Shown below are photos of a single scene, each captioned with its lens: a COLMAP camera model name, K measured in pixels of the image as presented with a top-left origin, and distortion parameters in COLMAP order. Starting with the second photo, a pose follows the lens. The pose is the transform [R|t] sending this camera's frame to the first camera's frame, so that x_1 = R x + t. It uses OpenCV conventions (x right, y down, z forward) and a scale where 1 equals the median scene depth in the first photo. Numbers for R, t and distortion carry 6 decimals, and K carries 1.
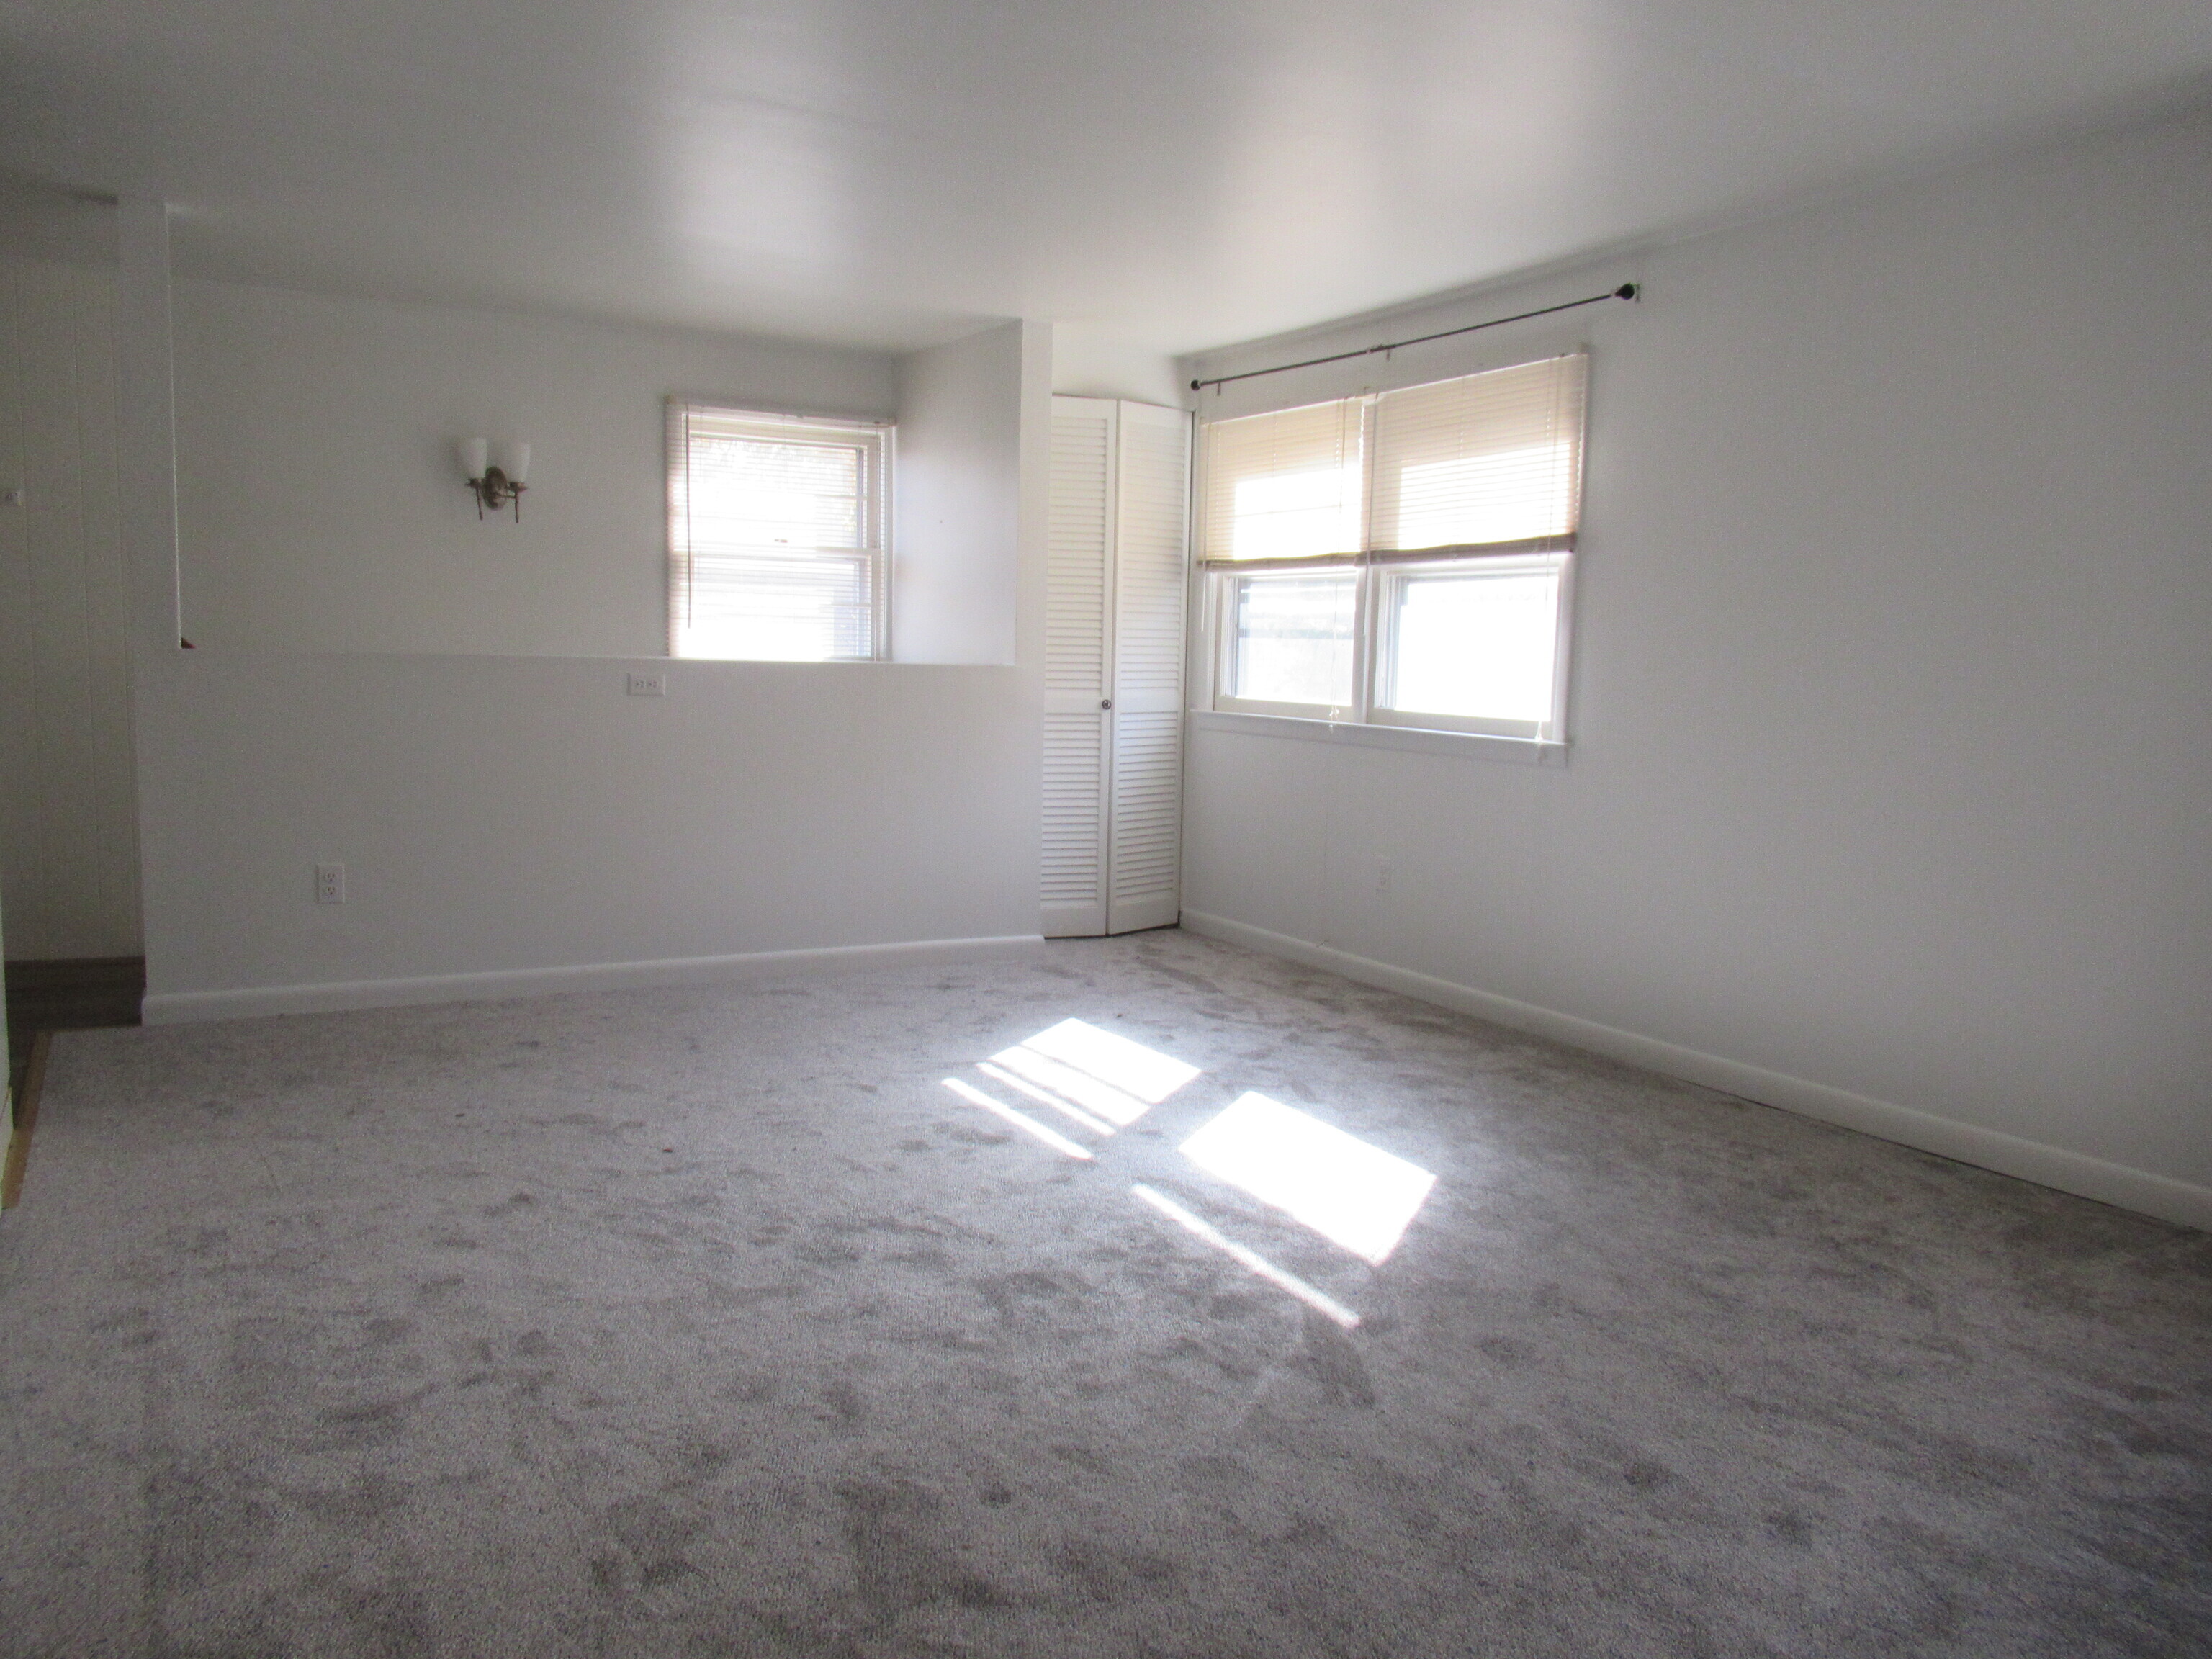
lens RADIAL K [[1636.9, 0, 1097.8], [0, 1636.9, 837.9], [0, 0, 1]] dist [-0.001806, -0.001333]
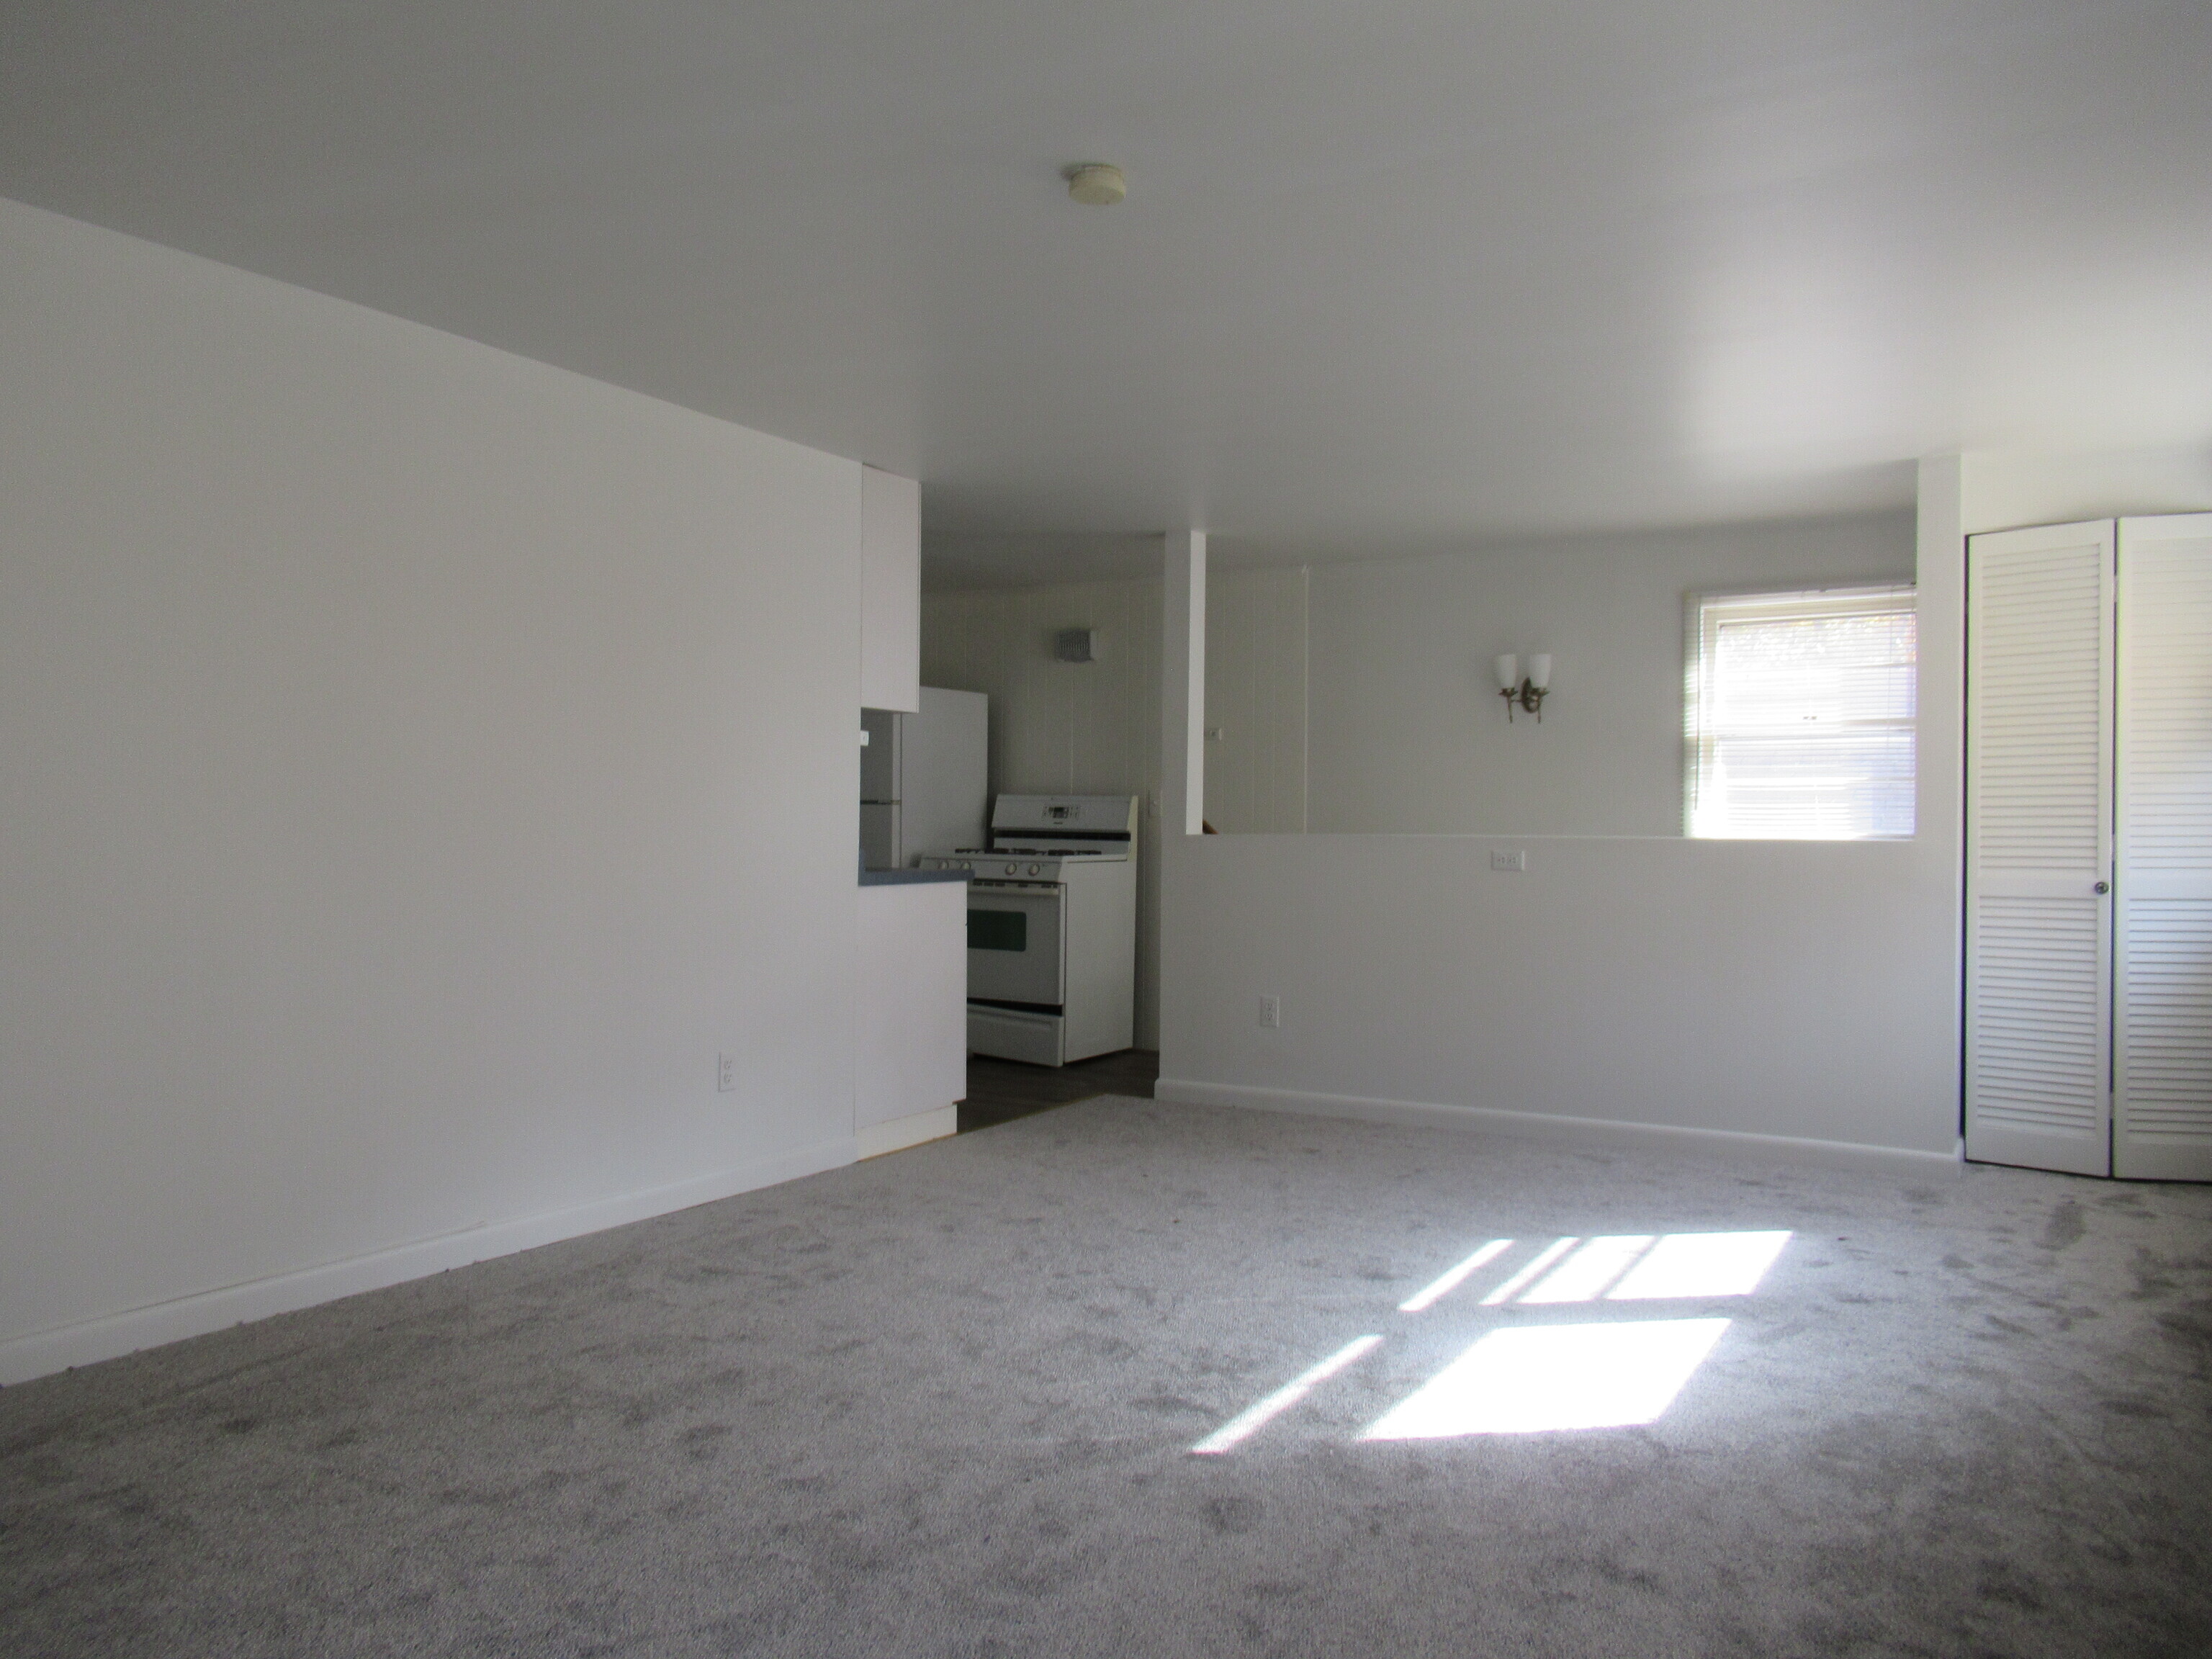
lens RADIAL K [[1636.9, 0, 1097.8], [0, 1636.9, 837.9], [0, 0, 1]] dist [-0.001806, -0.001333]
pose [[0.489688, -0.016263, -0.871746, 0.801730], [-0.090057, 0.993535, -0.069123, -0.009384], [0.867234, 0.112355, 0.485057, 0.302902]]
